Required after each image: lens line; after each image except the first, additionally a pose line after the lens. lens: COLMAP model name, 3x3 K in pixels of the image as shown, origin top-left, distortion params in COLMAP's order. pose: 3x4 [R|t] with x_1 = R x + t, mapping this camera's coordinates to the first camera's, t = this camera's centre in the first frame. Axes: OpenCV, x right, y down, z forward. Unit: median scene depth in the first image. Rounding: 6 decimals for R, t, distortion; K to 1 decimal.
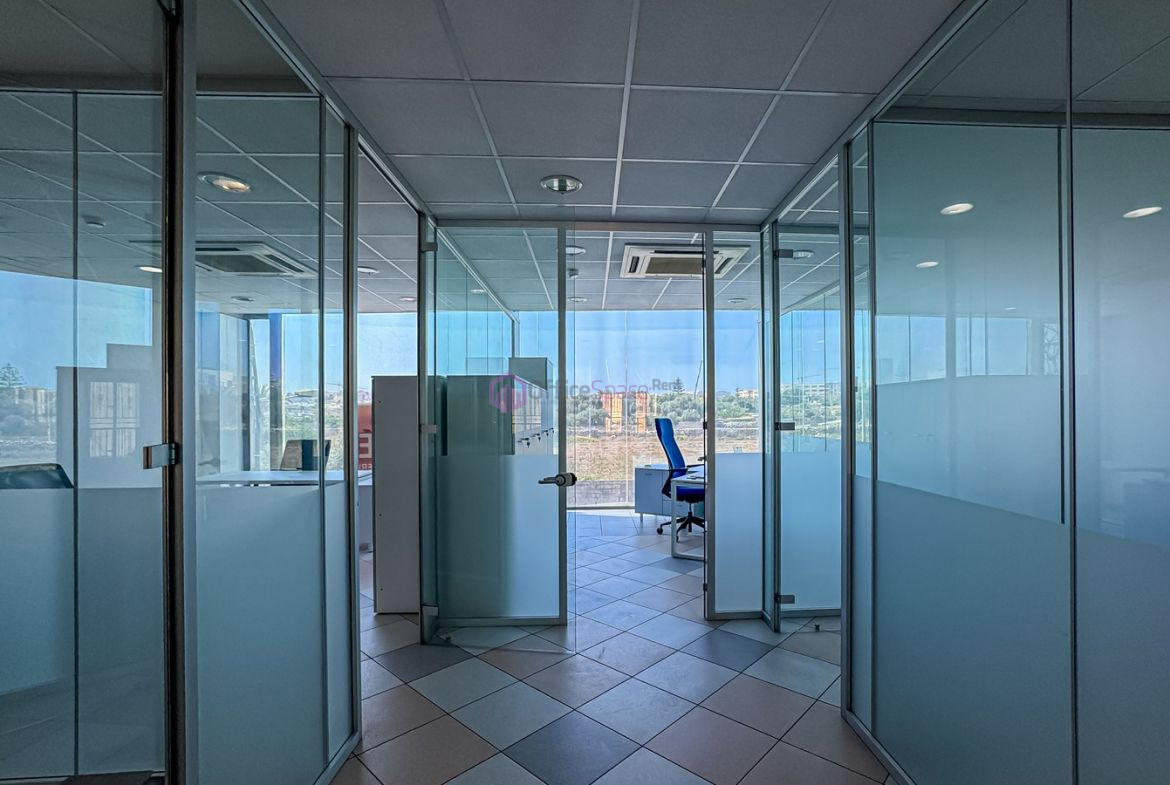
lens RADIAL K [[506.7, 0, 580.0], [0, 506.7, 395.3], [0, 0, 1]] dist [-0.025878, 0.000438]
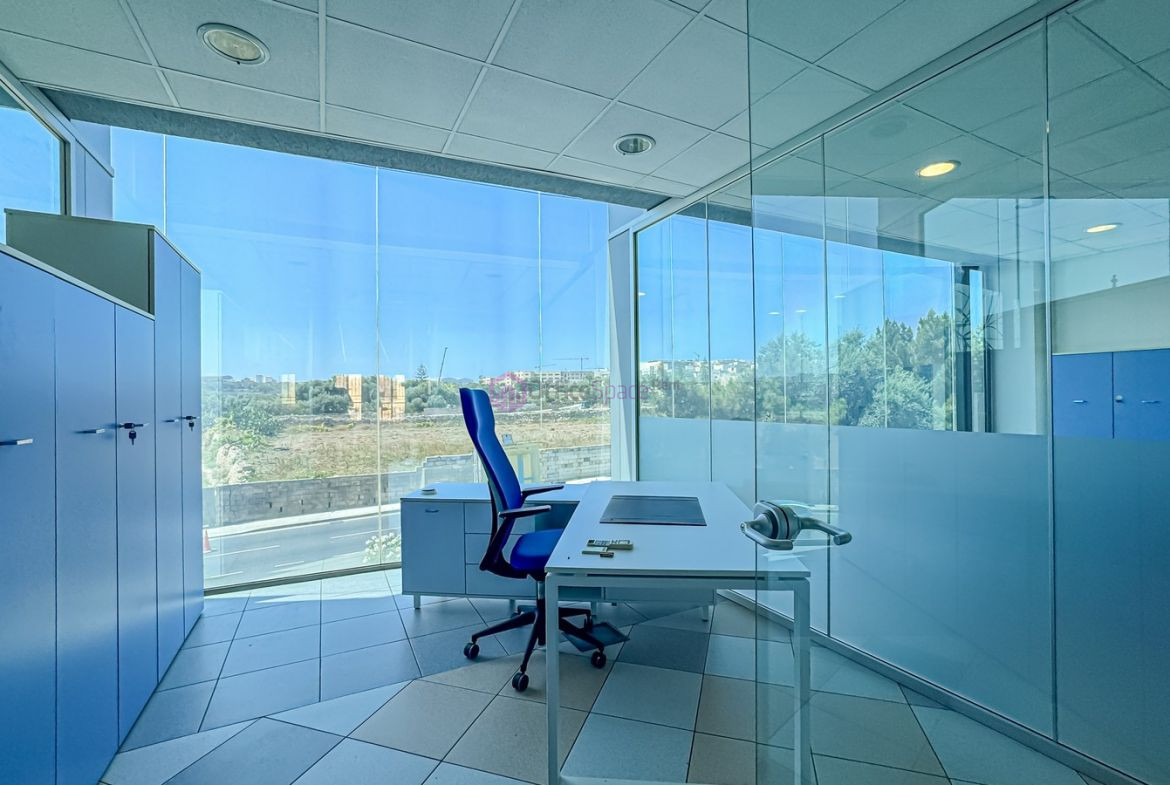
lens RADIAL K [[506.7, 0, 580.0], [0, 506.7, 395.3], [0, 0, 1]] dist [-0.025878, 0.000438]
pose [[0.881354, 0.000246, 0.472456, 0.035589], [-0.013313, 0.999616, 0.024314, 0.038421], [-0.472268, -0.027718, 0.881019, 0.532707]]
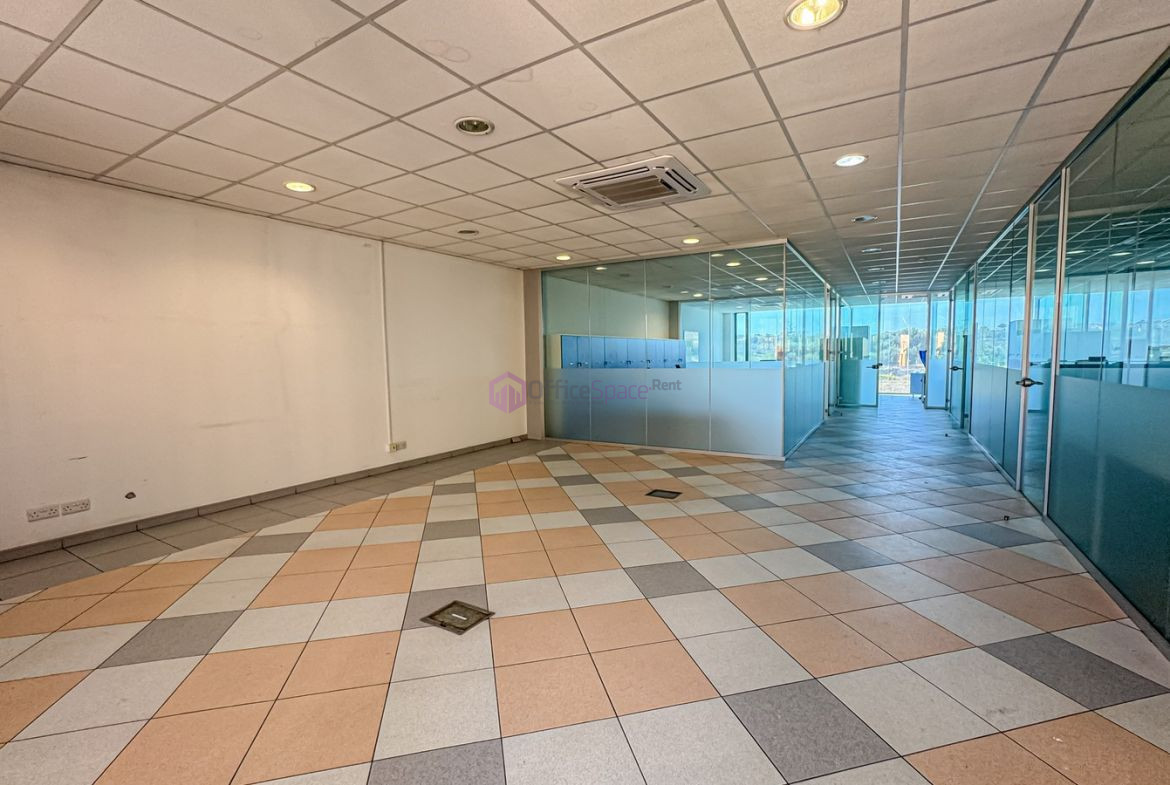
lens RADIAL K [[506.7, 0, 580.0], [0, 506.7, 395.3], [0, 0, 1]] dist [-0.025878, 0.000438]
pose [[0.860721, 0.031216, -0.508119, -0.022426], [0.031448, 0.992951, 0.114273, -0.061082], [0.508105, -0.114337, 0.853672, -1.702404]]
